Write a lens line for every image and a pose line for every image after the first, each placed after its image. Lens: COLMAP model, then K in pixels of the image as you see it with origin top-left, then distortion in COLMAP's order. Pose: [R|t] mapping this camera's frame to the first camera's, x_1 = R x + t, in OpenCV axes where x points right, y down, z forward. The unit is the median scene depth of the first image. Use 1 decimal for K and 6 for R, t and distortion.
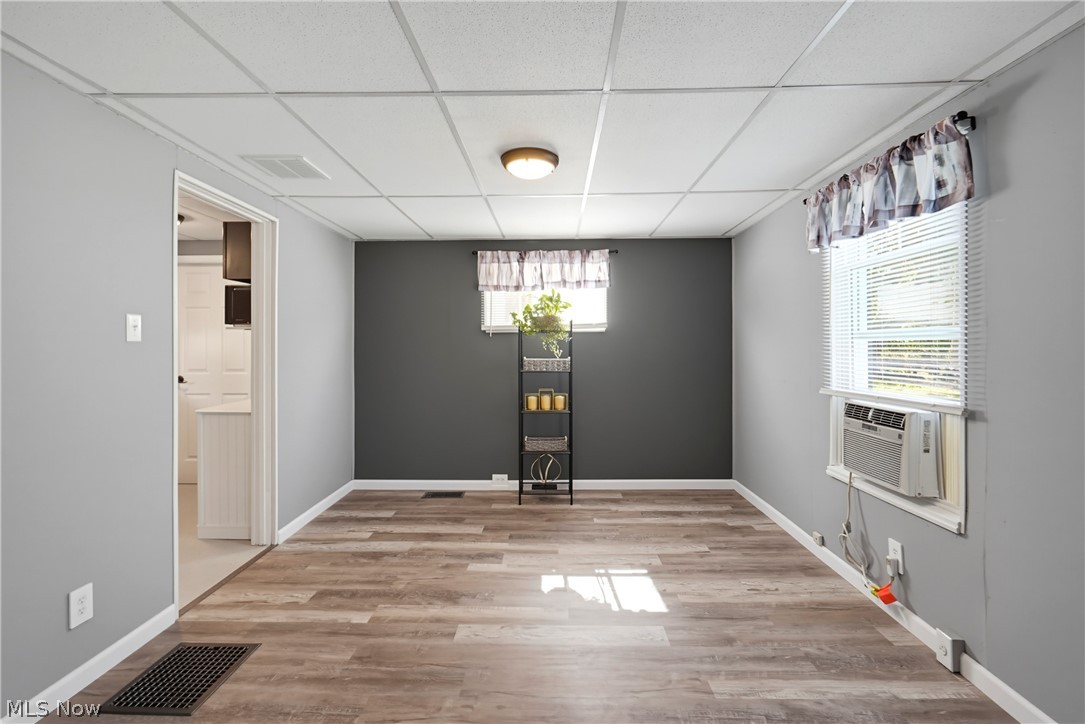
lens RADIAL K [[498.7, 0, 539.6], [0, 498.7, 345.1], [0, 0, 1]] dist [-0.007758, 0.000938]
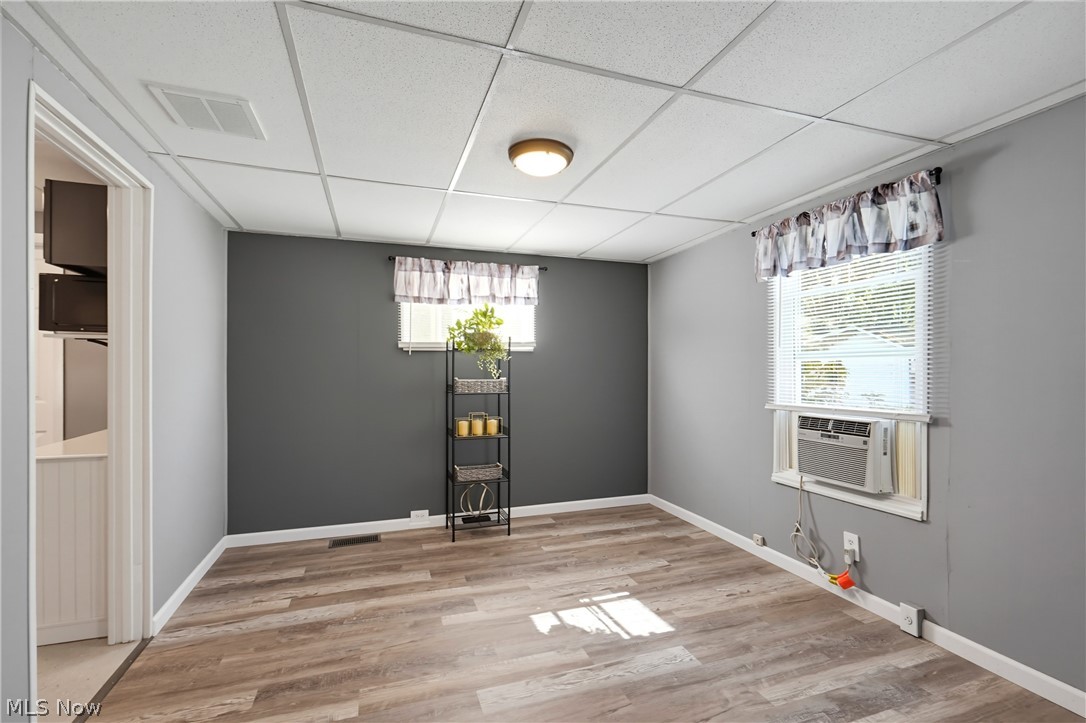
lens RADIAL K [[502.8, 0, 552.1], [0, 502.8, 370.9], [0, 0, 1]] dist [-0.002630, -0.000127]
pose [[0.932931, 0.001801, 0.360051, -0.247532], [-0.003398, 0.999987, 0.003804, 0.009665], [-0.360040, -0.004772, 0.932925, 0.112137]]
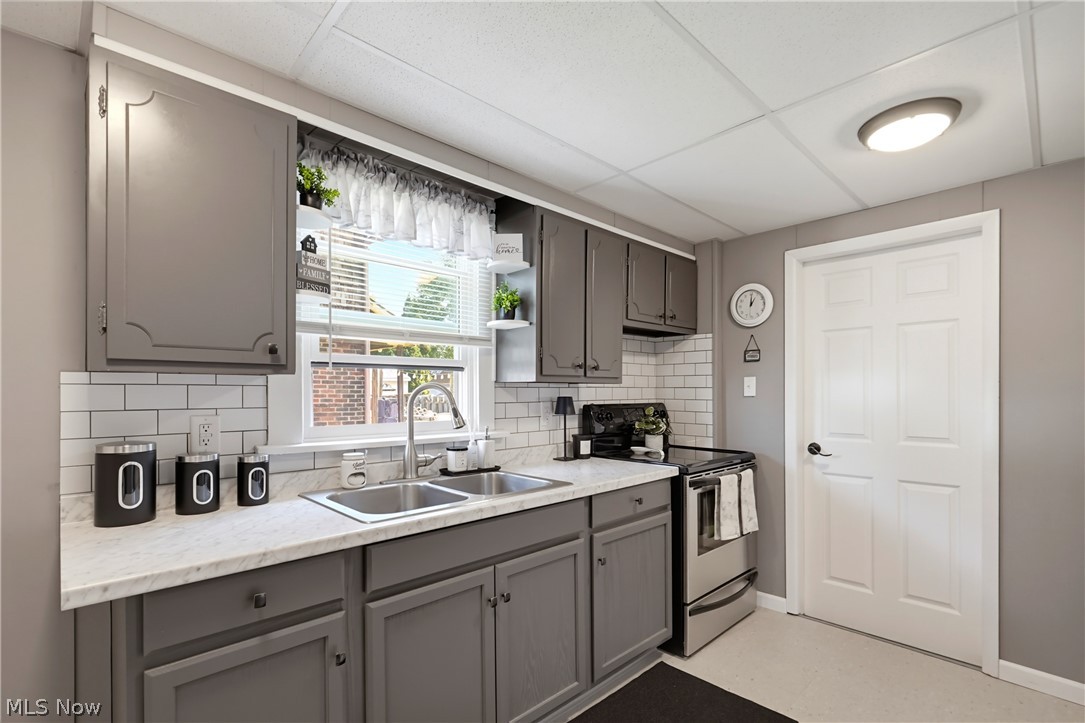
lens RADIAL K [[503.3, 0, 542.7], [0, 503.3, 393.7], [0, 0, 1]] dist [0.000477, 0.000527]
pose [[0.710949, -0.000636, -0.703243, -0.752856], [0.007547, 0.999949, 0.006725, -0.007941], [0.703203, -0.010089, 0.710918, 0.458419]]
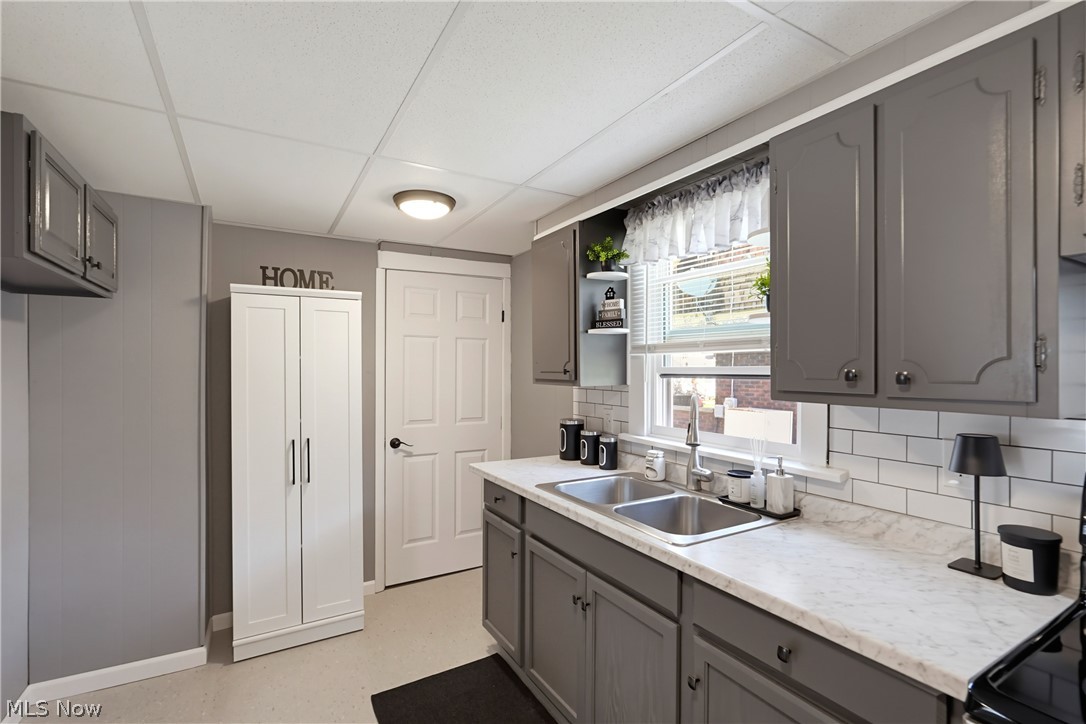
lens RADIAL K [[502.8, 0, 552.1], [0, 502.8, 371.4], [0, 0, 1]] dist [-0.002630, -0.000127]
pose [[-0.843546, -0.003303, -0.537047, -0.827260], [-0.003106, 0.999994, -0.001271, -0.047338], [0.537048, 0.000596, -0.843552, 1.264358]]
